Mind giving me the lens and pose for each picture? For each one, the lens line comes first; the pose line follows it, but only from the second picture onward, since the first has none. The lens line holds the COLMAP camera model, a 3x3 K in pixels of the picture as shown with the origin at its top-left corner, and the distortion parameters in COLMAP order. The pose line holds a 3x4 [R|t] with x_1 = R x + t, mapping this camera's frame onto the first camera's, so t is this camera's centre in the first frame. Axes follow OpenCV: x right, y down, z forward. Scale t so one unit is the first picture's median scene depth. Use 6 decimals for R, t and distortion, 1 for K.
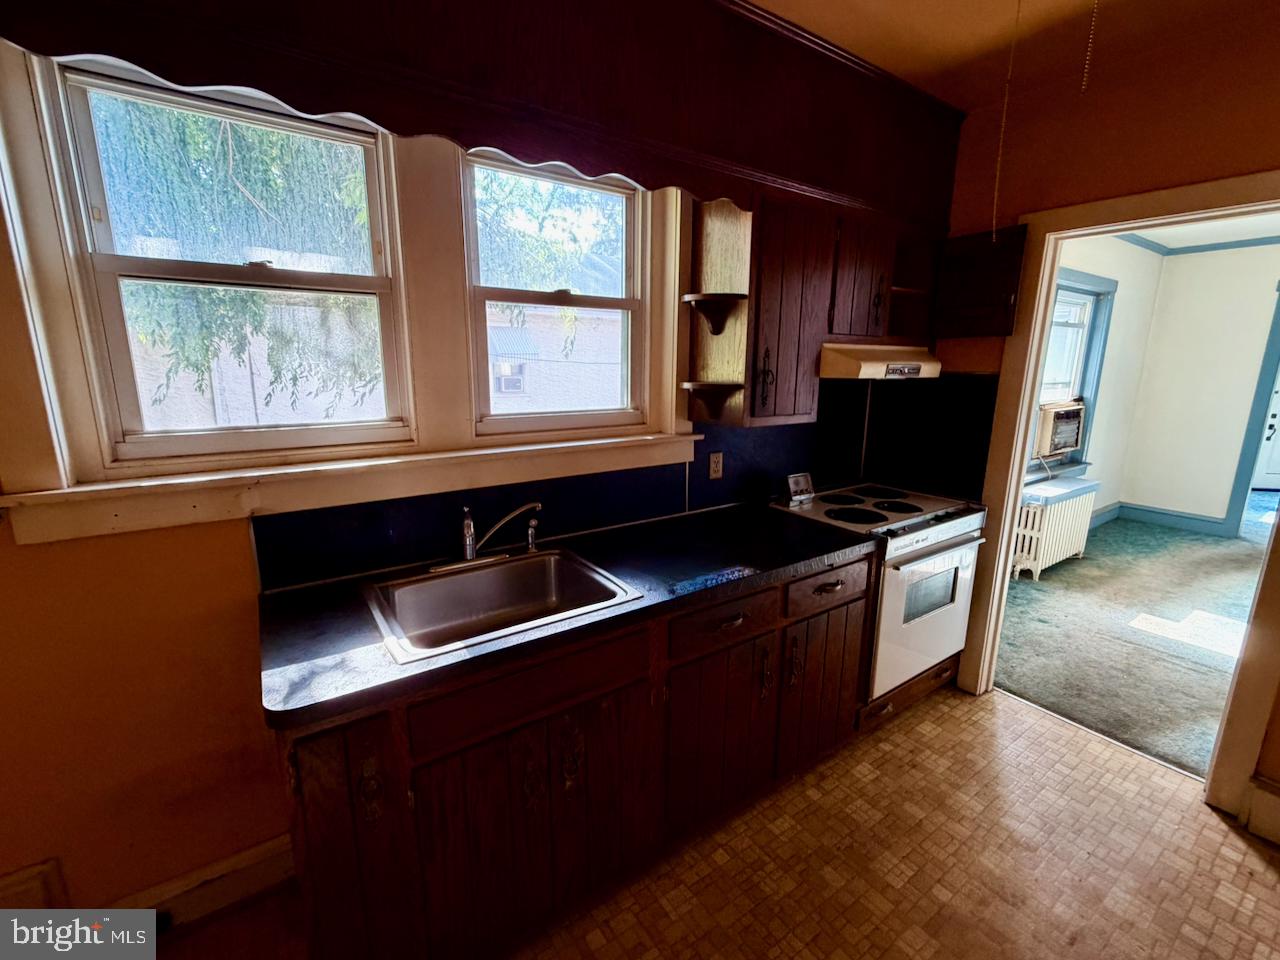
lens RADIAL K [[556.0, 0, 638.8], [0, 556.0, 476.6], [0, 0, 1]] dist [0.002579, 0.000170]
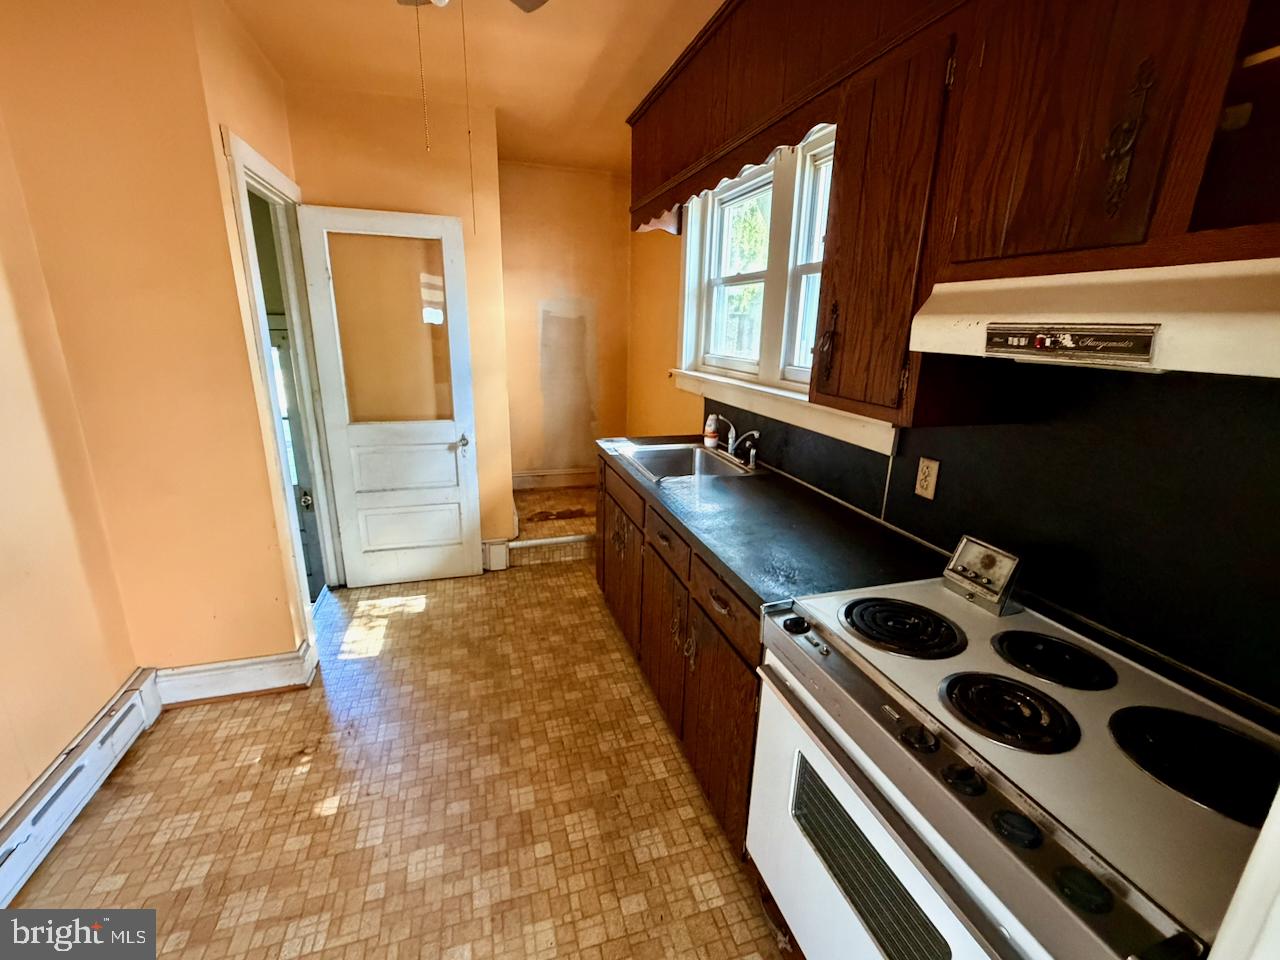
lens RADIAL K [[556.0, 0, 638.9], [0, 556.0, 480.2], [0, 0, 1]] dist [0.002579, 0.000170]
pose [[-0.310141, 0.243704, -0.918924, 1.023855], [-0.219313, 0.922174, 0.318585, -0.184748], [0.925048, 0.300339, -0.232556, 0.976626]]
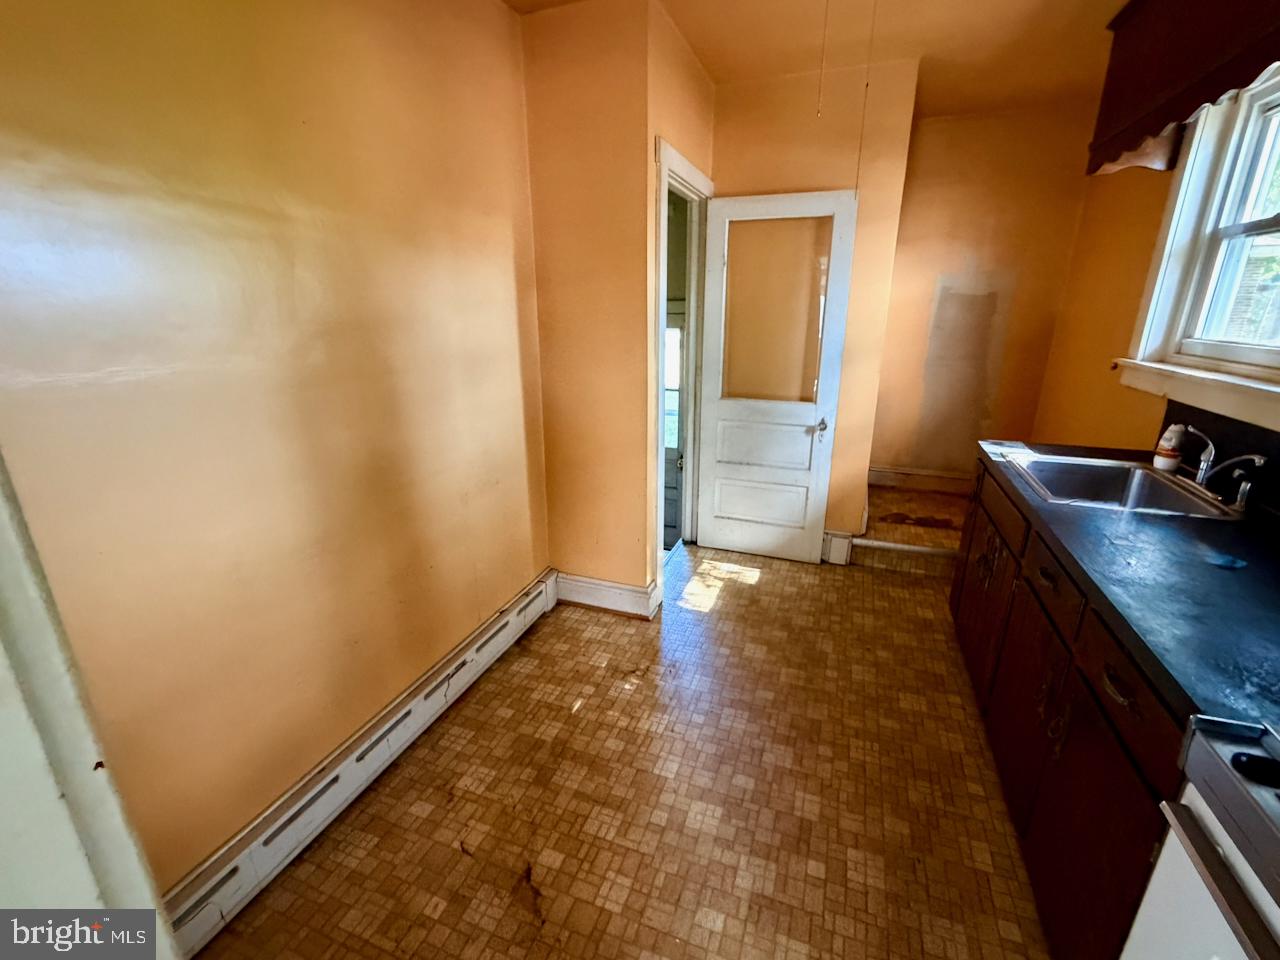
lens RADIAL K [[556.0, 0, 638.2], [0, 556.0, 478.8], [0, 0, 1]] dist [0.002579, 0.000170]
pose [[-0.827085, 0.161855, -0.538269, 0.971262], [-0.120731, 0.884134, 0.451366, -0.175823], [0.548958, 0.438304, -0.711713, 0.992929]]
